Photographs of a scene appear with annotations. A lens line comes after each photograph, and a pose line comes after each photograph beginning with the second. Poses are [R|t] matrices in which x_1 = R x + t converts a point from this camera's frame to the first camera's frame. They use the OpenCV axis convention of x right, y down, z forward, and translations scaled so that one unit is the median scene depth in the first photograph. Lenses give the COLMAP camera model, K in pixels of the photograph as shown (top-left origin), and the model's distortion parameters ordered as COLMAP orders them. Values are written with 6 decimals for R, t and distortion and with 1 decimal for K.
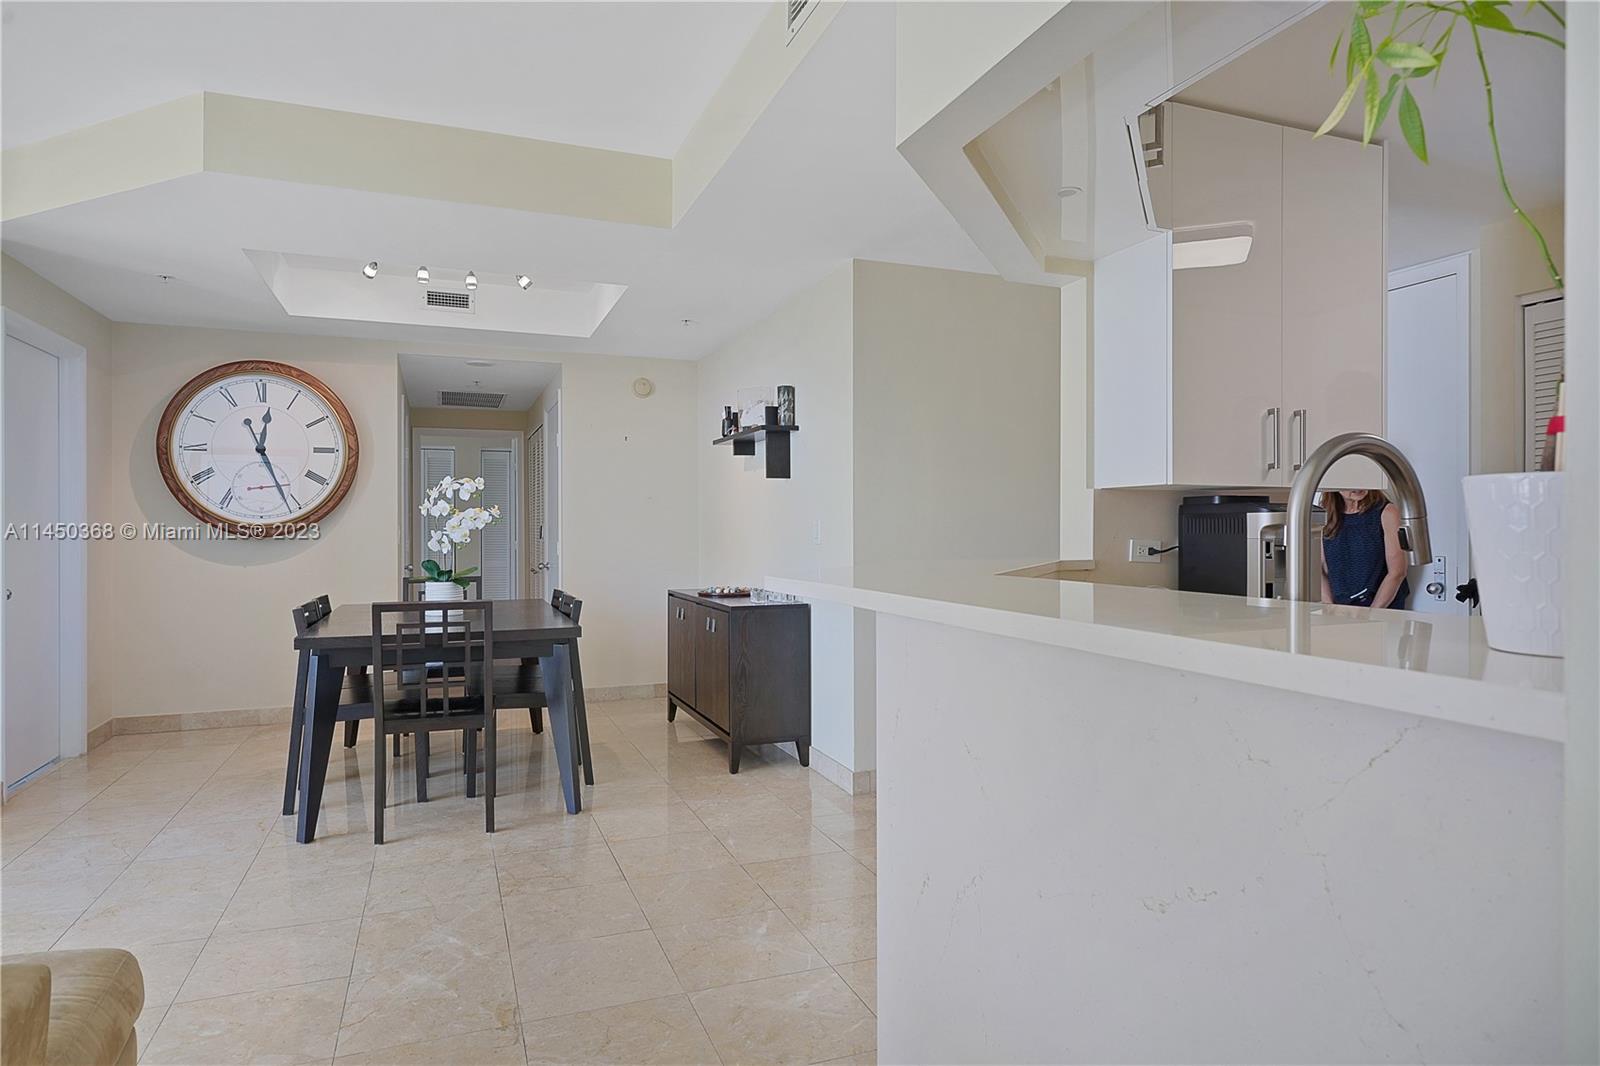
lens RADIAL K [[930.5, 0, 784.2], [0, 930.5, 530.3], [0, 0, 1]] dist [0.001800, -0.000065]
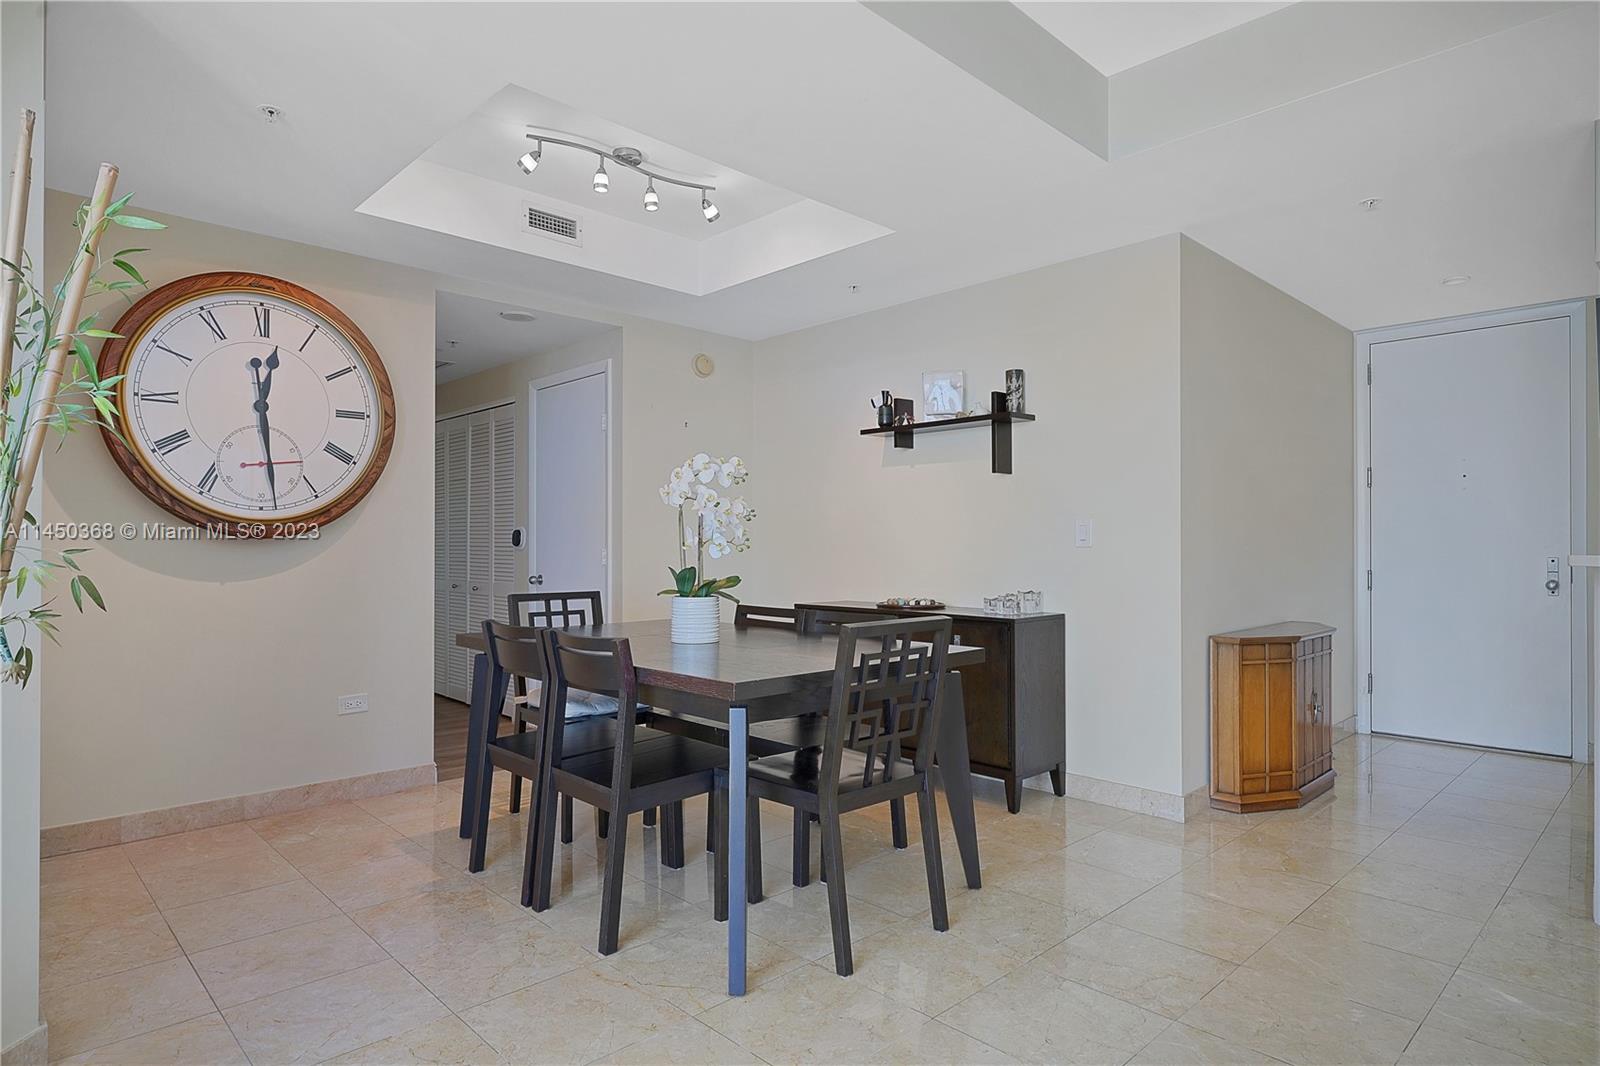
lens RADIAL K [[906.6, 0, 805.5], [0, 906.6, 541.3], [0, 0, 1]] dist [-0.002920, -0.000208]
pose [[0.918461, 0.004551, 0.395486, -0.463953], [-0.002319, 0.999979, -0.006123, 0.012617], [-0.395505, 0.004707, 0.918452, 0.250736]]
